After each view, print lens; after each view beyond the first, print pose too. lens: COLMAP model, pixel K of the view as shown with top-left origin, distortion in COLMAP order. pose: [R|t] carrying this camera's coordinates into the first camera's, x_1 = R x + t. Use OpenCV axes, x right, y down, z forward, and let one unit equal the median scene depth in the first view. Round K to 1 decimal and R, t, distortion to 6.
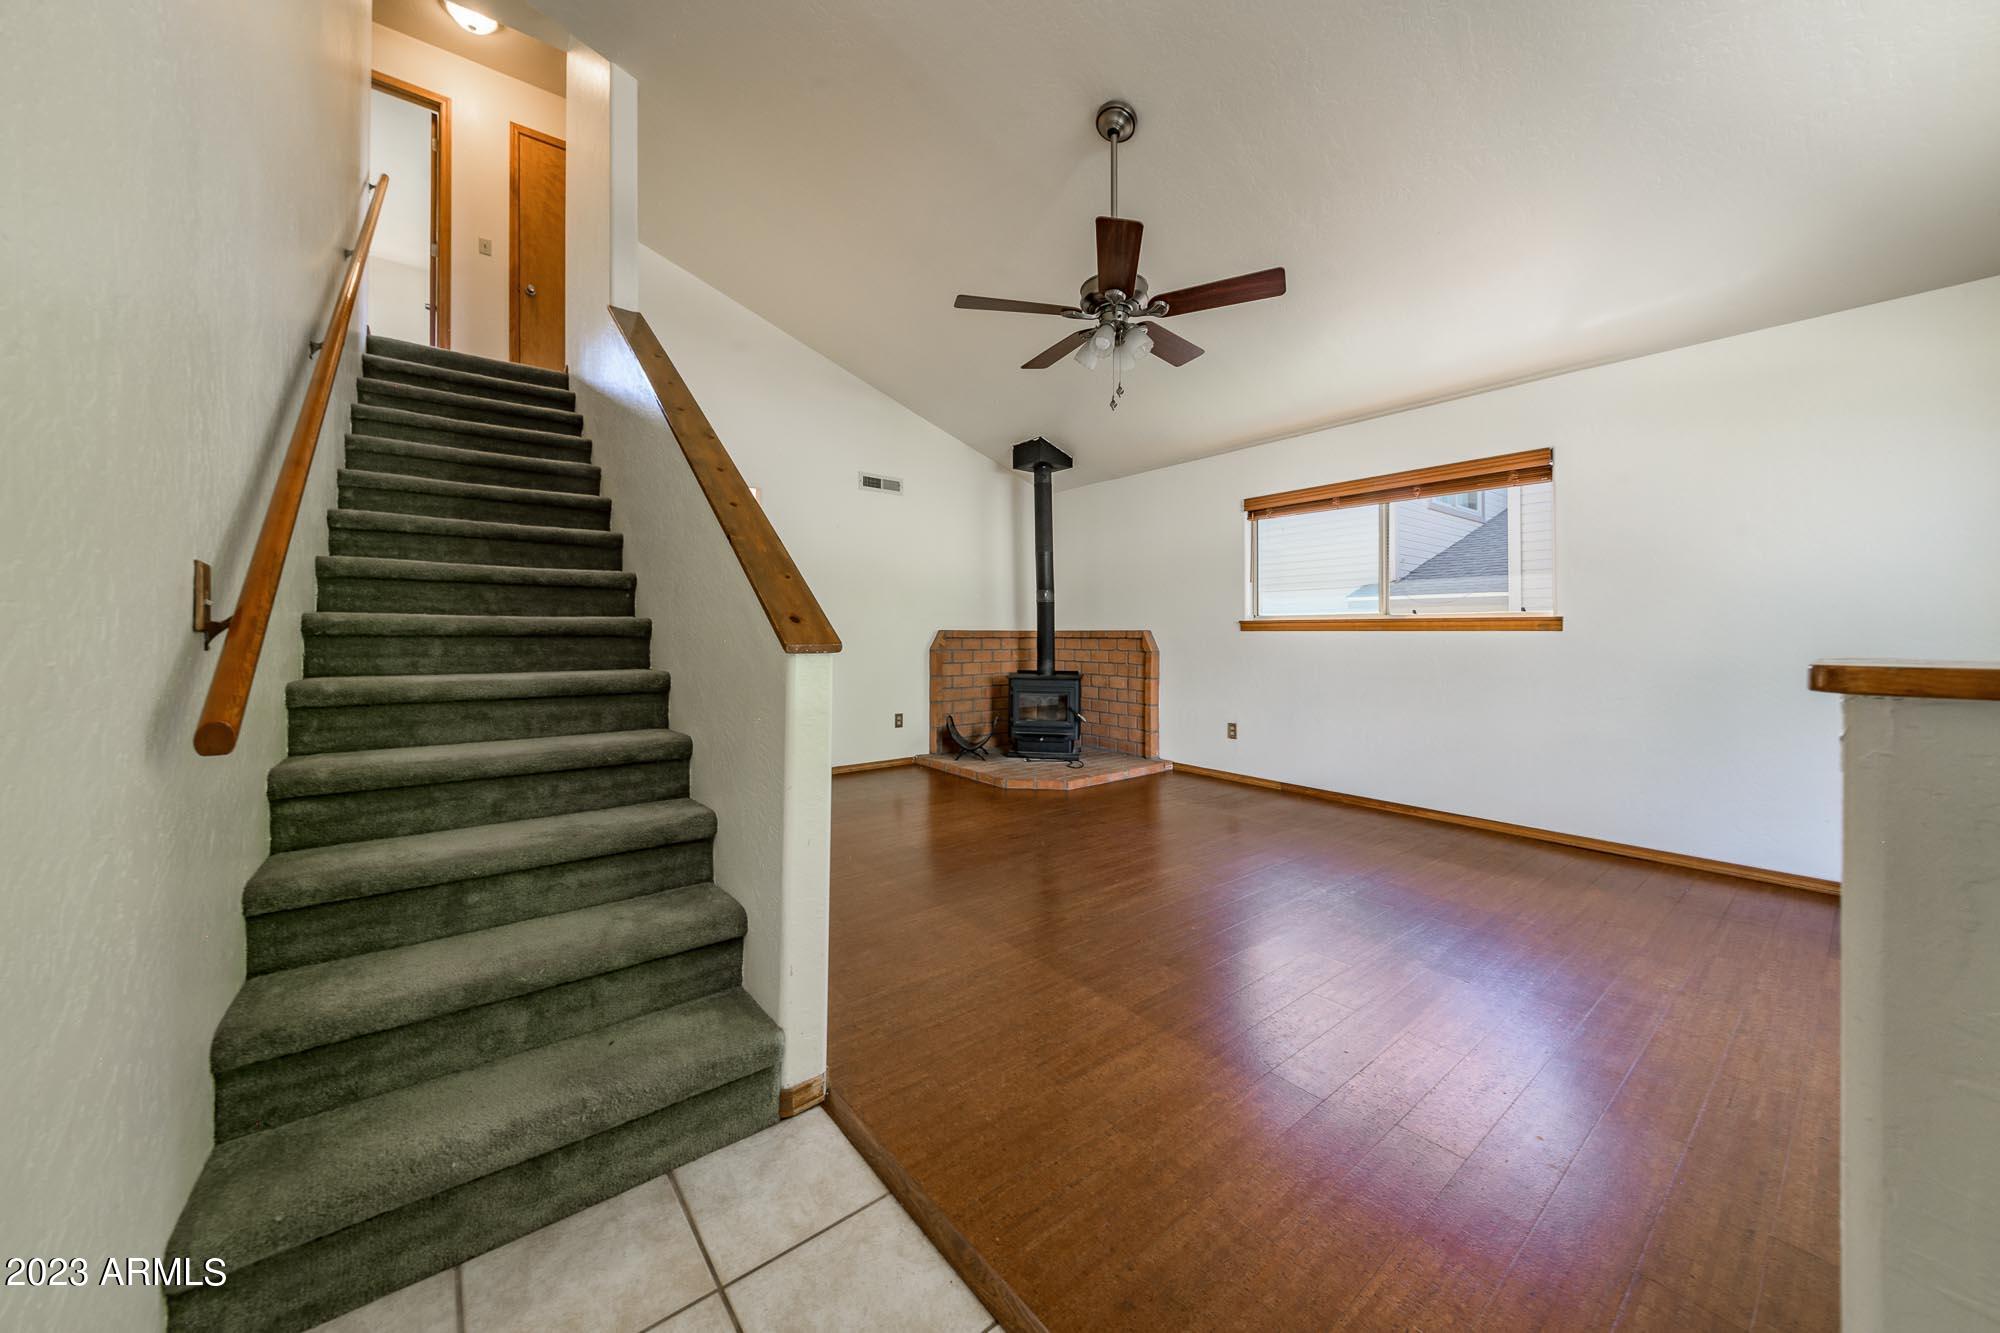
lens RADIAL K [[712.2, 0, 1004.0], [0, 712.2, 627.2], [0, 0, 1]] dist [-0.000414, -0.000067]
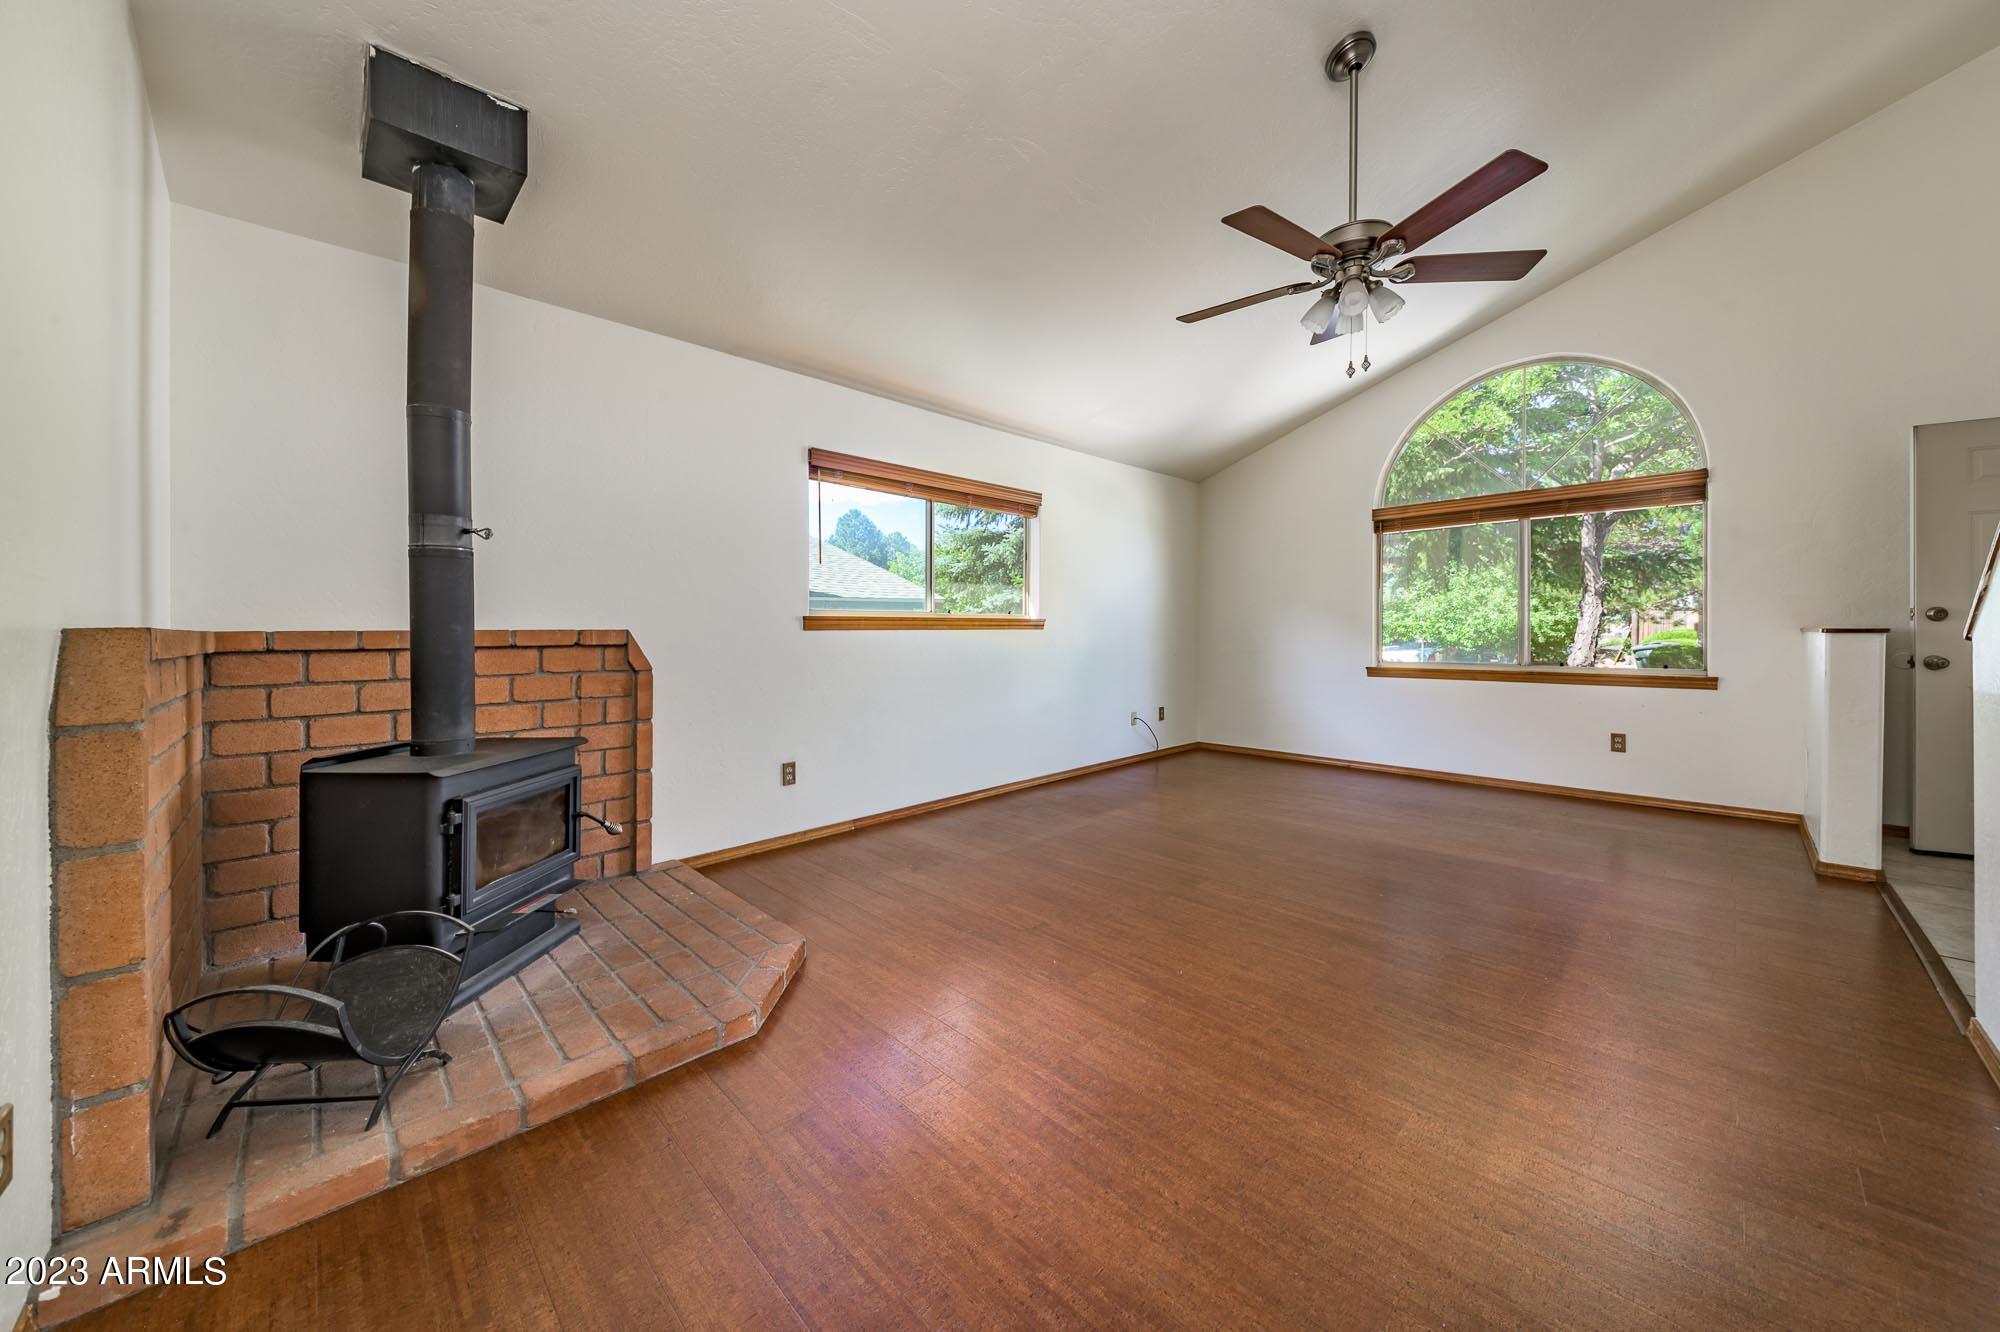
lens RADIAL K [[696.7, 0, 1007.7], [0, 696.7, 641.5], [0, 0, 1]] dist [0.000688, 0.000060]
pose [[-0.113000, -0.016128, 0.993464, -0.338029], [-0.001337, 0.999870, 0.016080, 0.004428], [-0.993594, 0.000489, -0.113006, 0.772621]]
